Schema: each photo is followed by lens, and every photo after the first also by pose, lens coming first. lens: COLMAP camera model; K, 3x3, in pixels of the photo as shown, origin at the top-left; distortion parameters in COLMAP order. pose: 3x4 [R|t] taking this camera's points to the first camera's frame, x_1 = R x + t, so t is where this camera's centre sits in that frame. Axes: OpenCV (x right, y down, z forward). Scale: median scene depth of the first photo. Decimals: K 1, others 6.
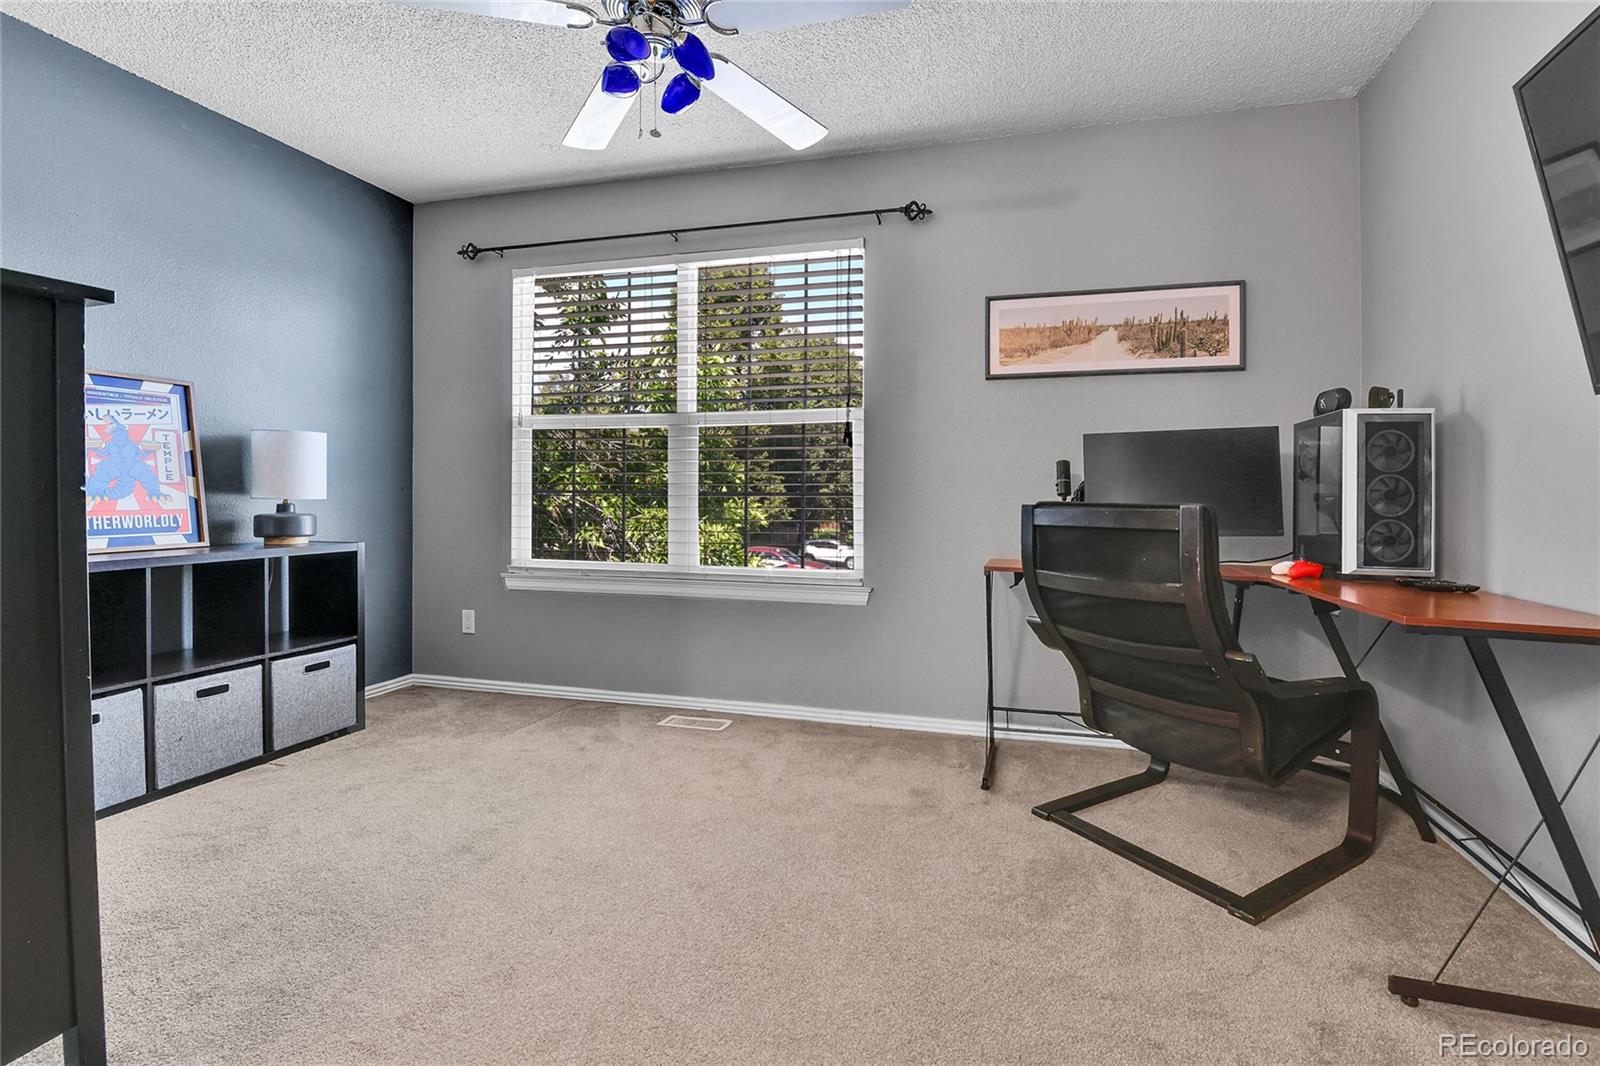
lens RADIAL K [[716.6, 0, 829.3], [0, 716.6, 495.8], [0, 0, 1]] dist [-0.005866, -0.005281]
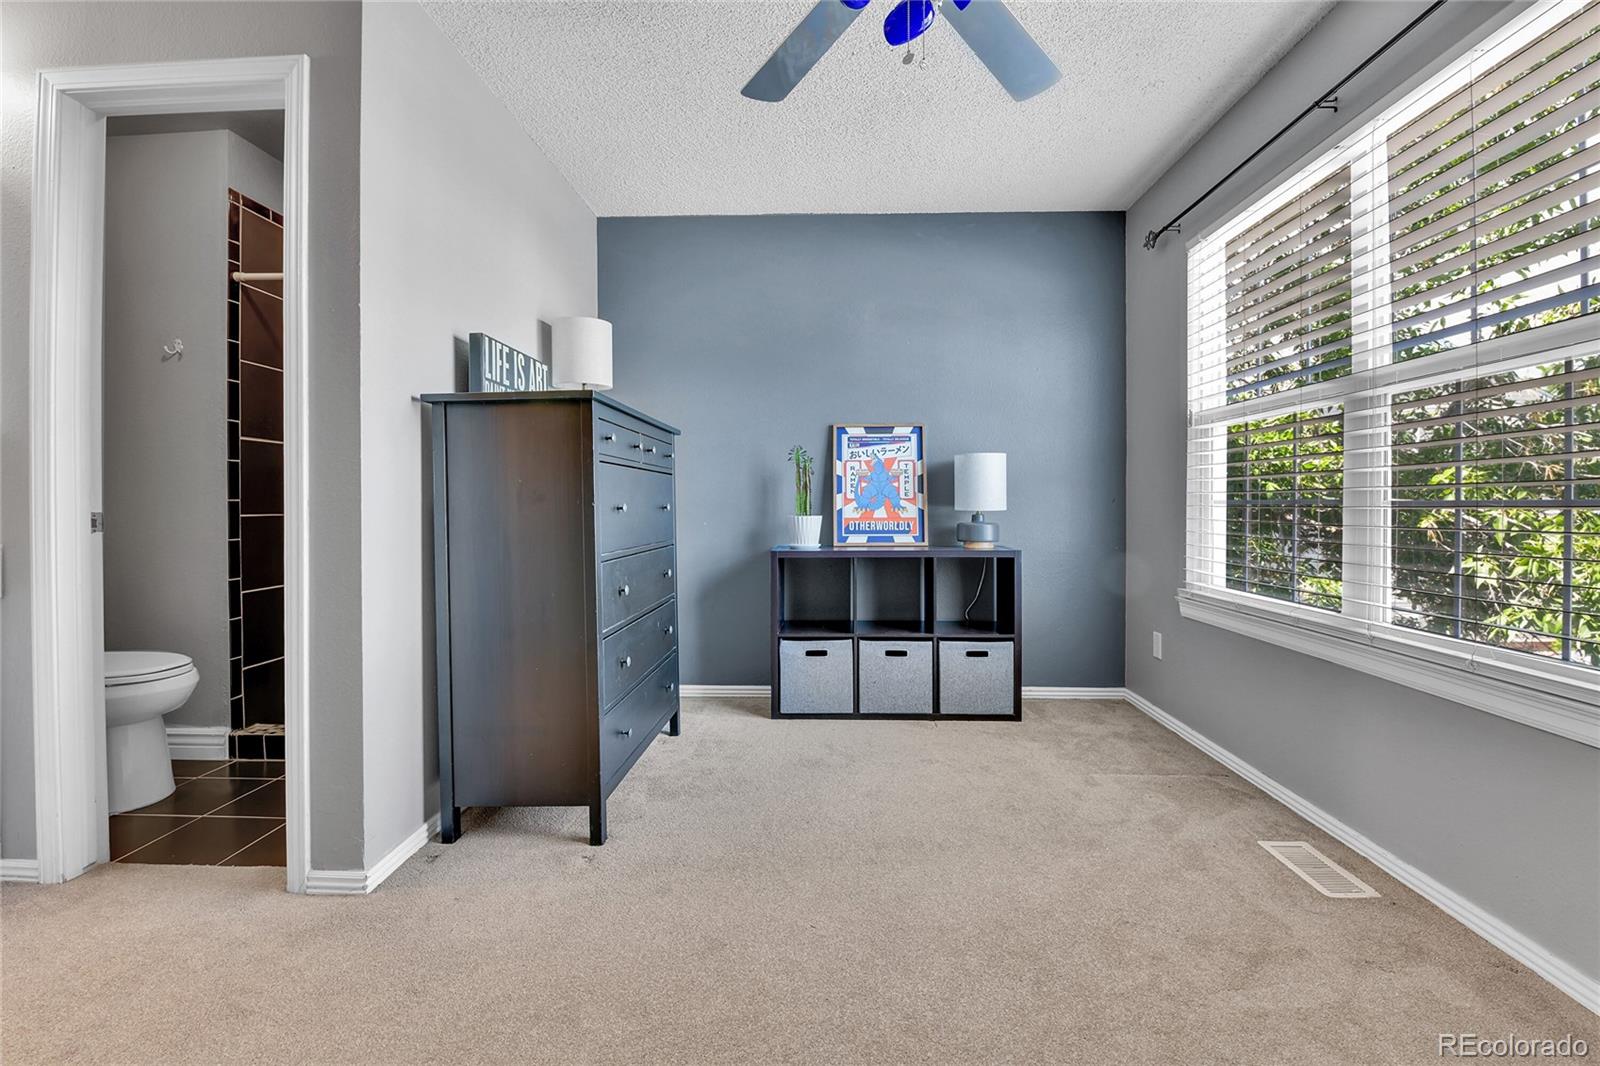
lens RADIAL K [[697.9, 0, 820.3], [0, 697.9, 514.2], [0, 0, 1]] dist [-0.000844, -0.008582]
pose [[0.242280, 0.006274, -0.970186, 0.339335], [0.001136, 0.999977, 0.006751, 0.003002], [0.970206, -0.002738, 0.242267, 0.496120]]
